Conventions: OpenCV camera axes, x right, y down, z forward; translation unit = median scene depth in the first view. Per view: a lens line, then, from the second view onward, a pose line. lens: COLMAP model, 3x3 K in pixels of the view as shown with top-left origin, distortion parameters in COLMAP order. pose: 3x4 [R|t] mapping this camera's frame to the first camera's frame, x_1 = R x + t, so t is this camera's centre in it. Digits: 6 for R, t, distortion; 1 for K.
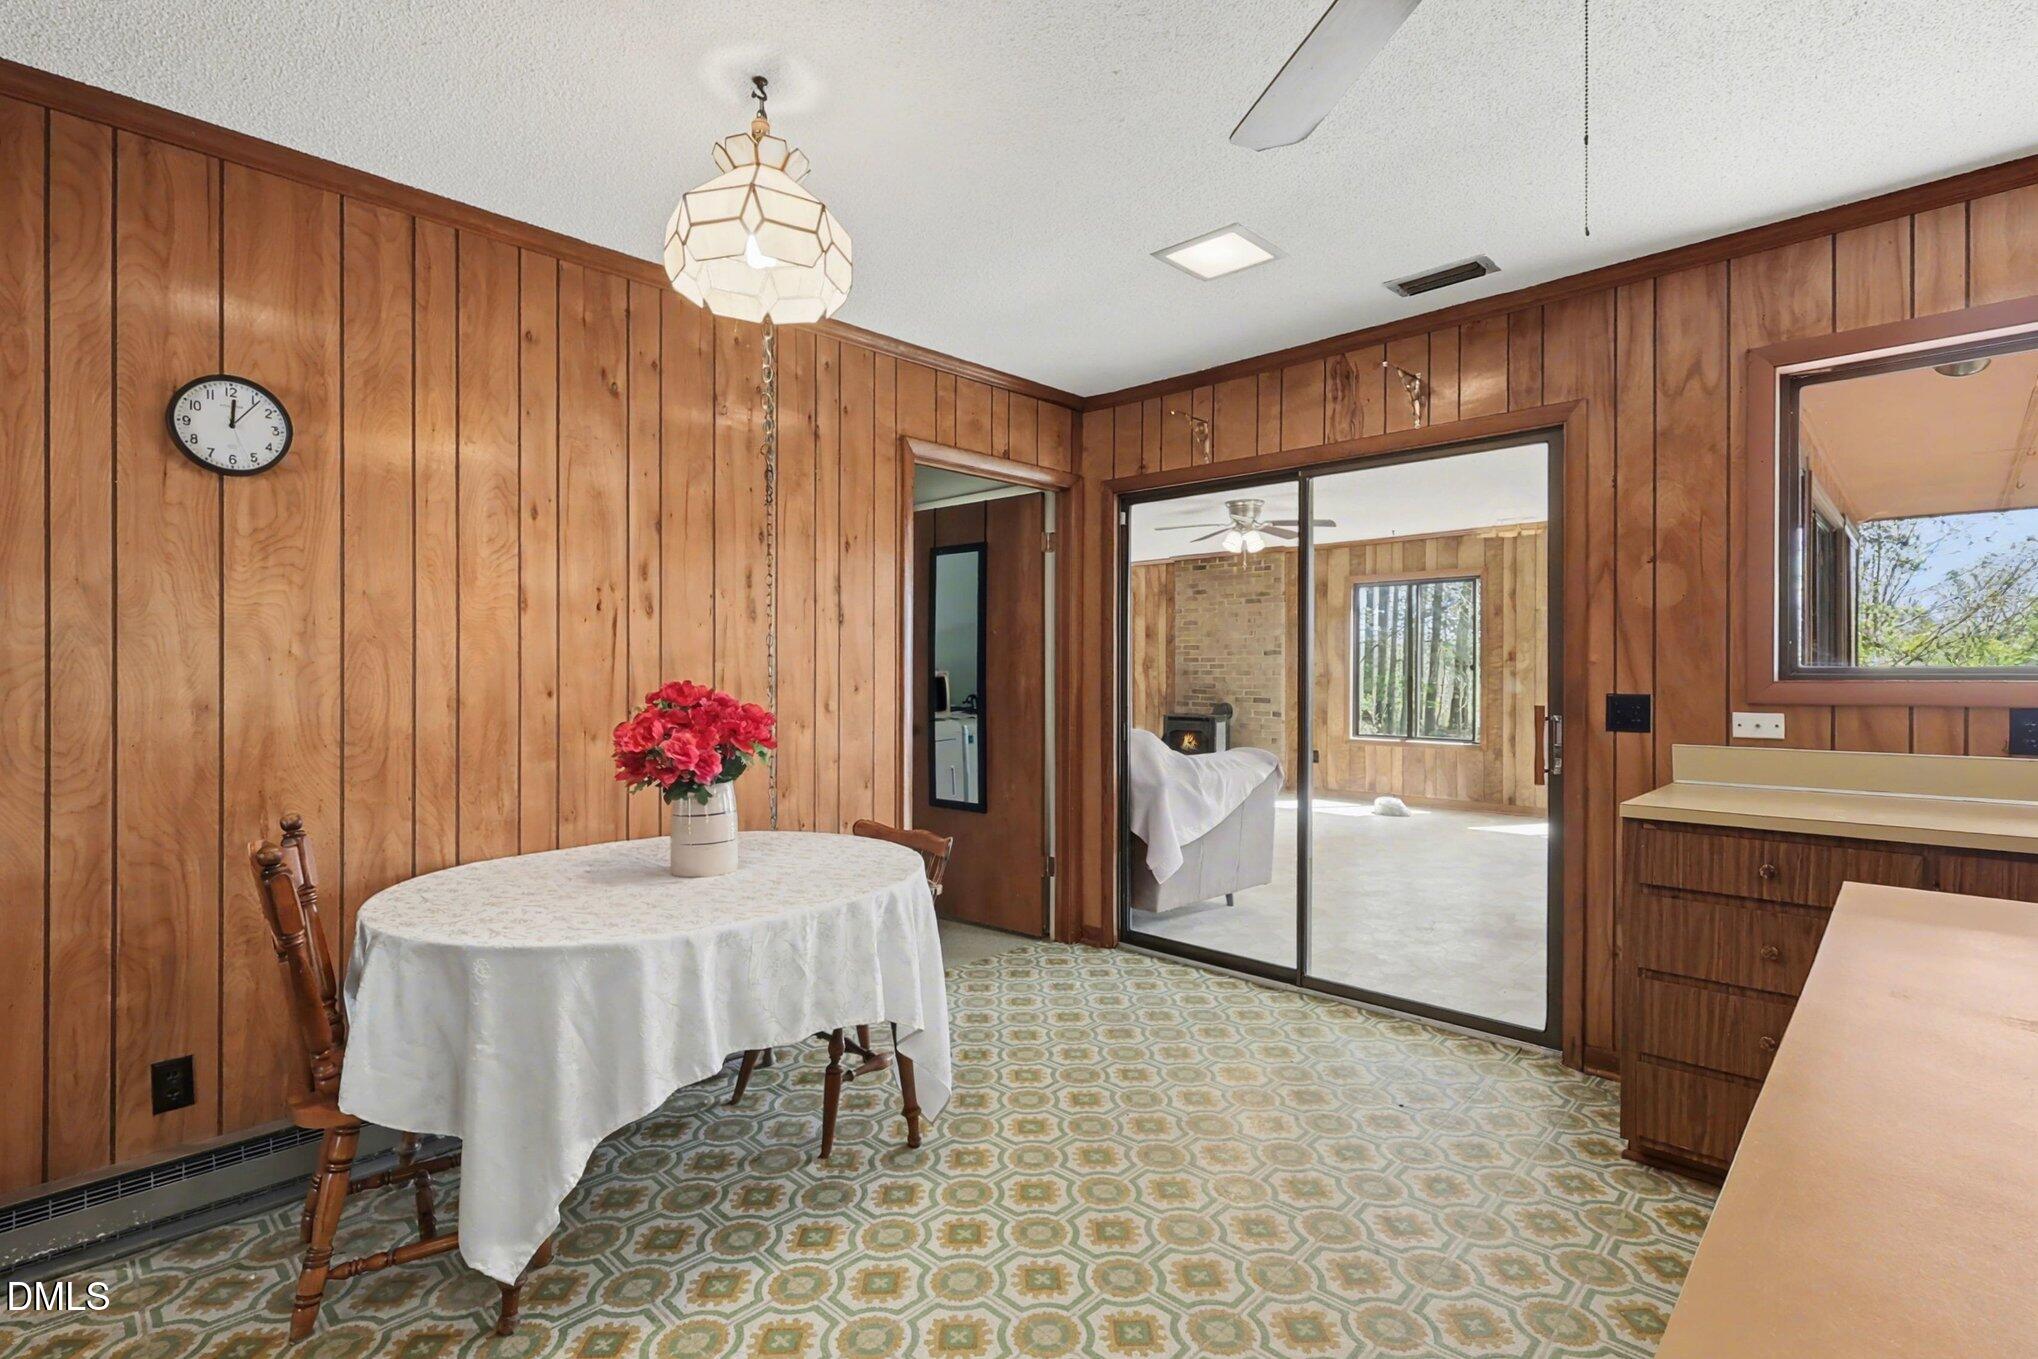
lens RADIAL K [[956.5, 0, 1022.1], [0, 956.5, 677.8], [0, 0, 1]] dist [-0.014503, 0.000939]
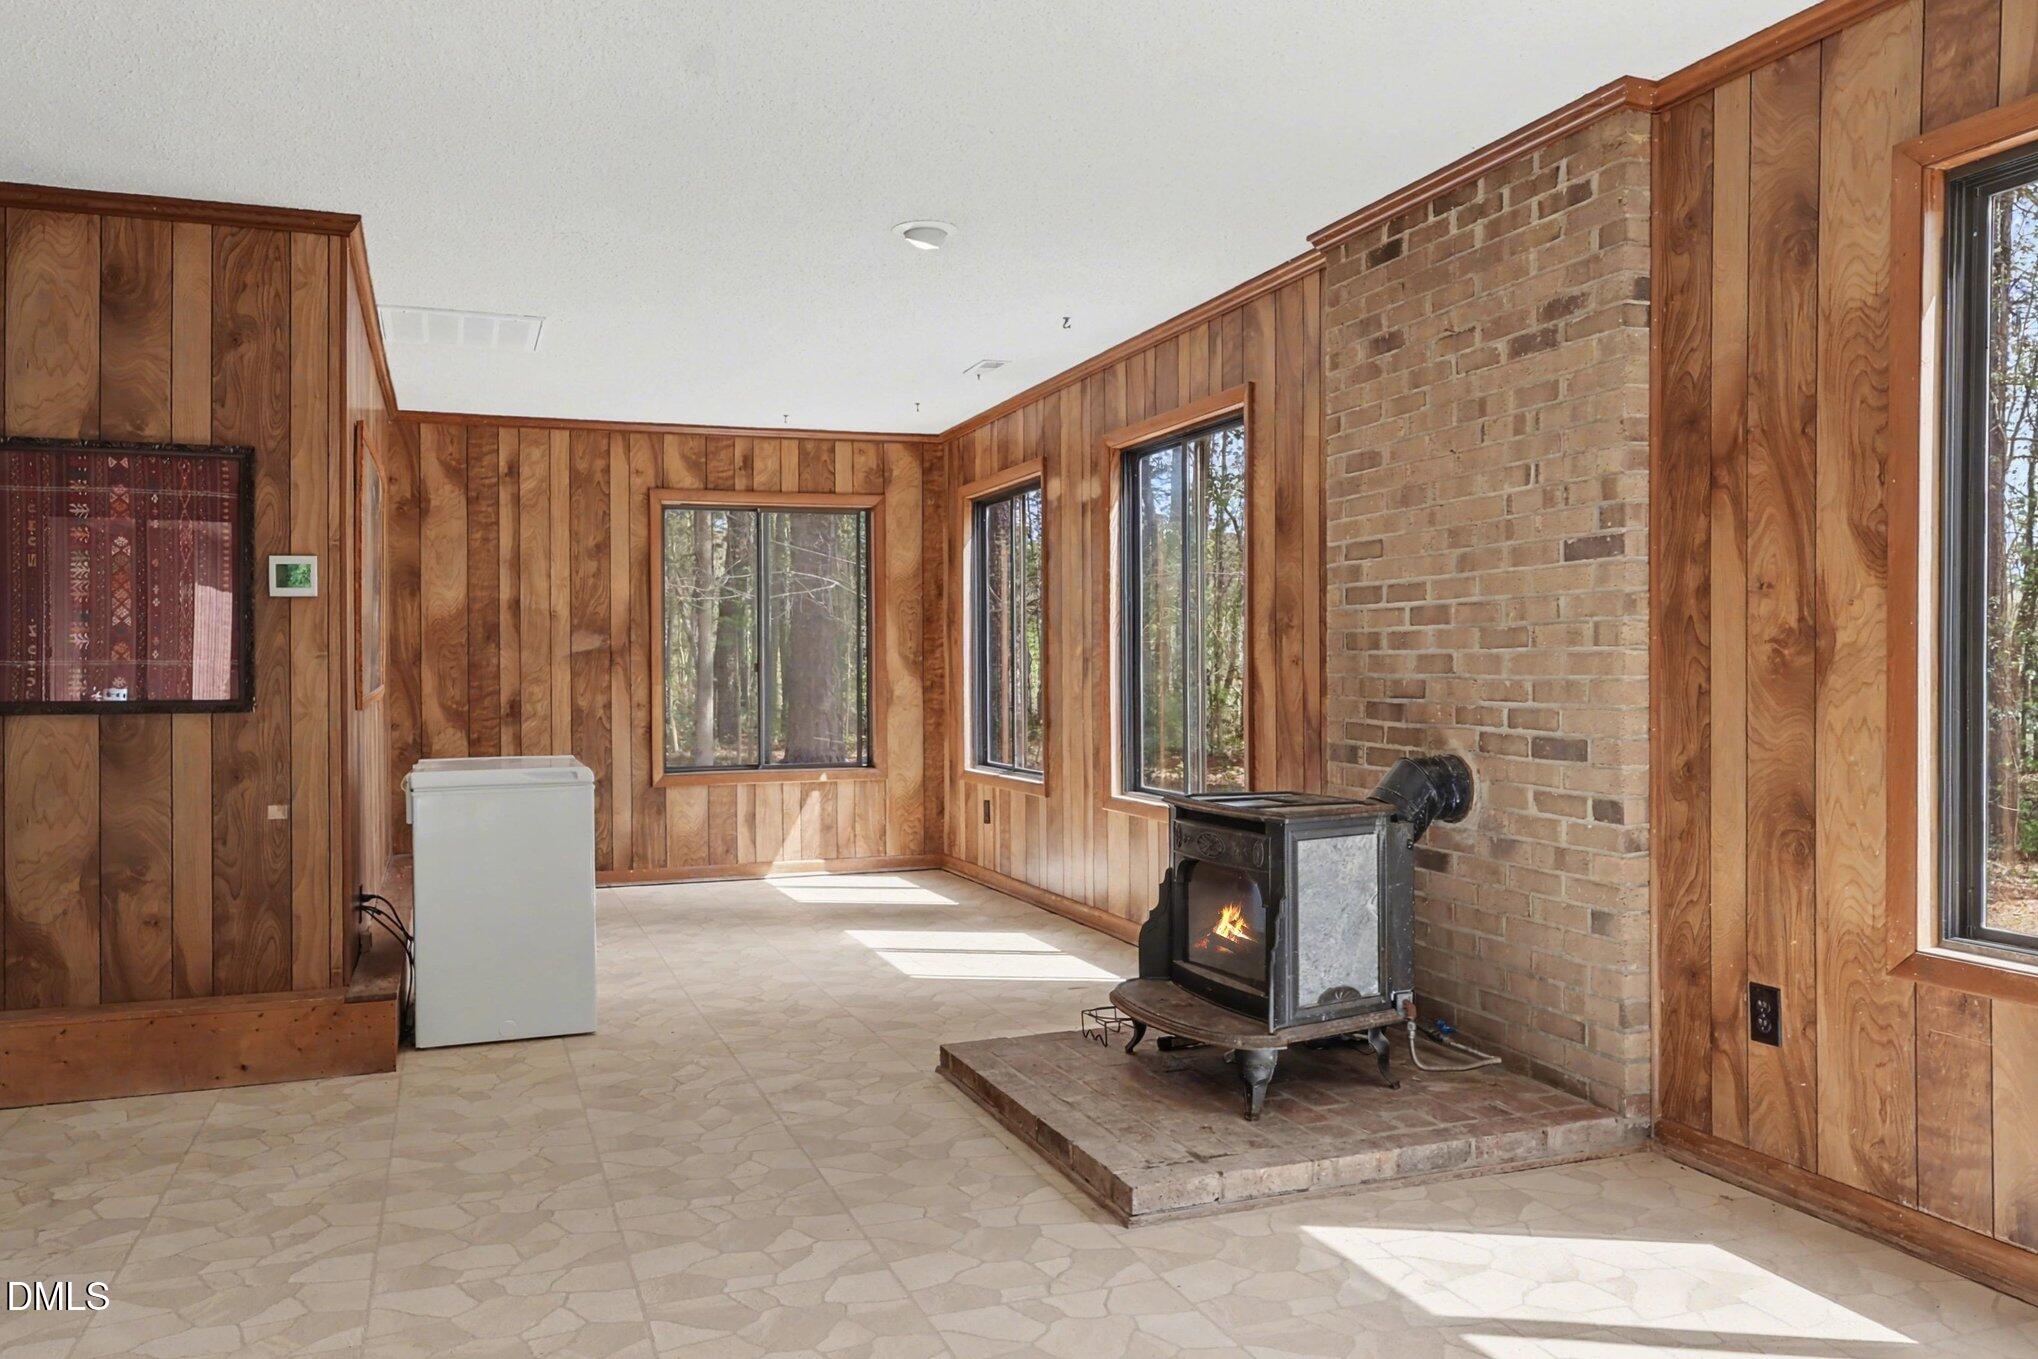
lens RADIAL K [[1521.3, 0, 1015.8], [0, 1521.3, 694.0], [0, 0, 1]] dist [0.004668, 0.005794]
pose [[0.898530, -0.001315, -0.438909, 0.674466], [0.005755, 0.999945, 0.008787, 0.012884], [0.438874, -0.010421, 0.898488, 1.353548]]
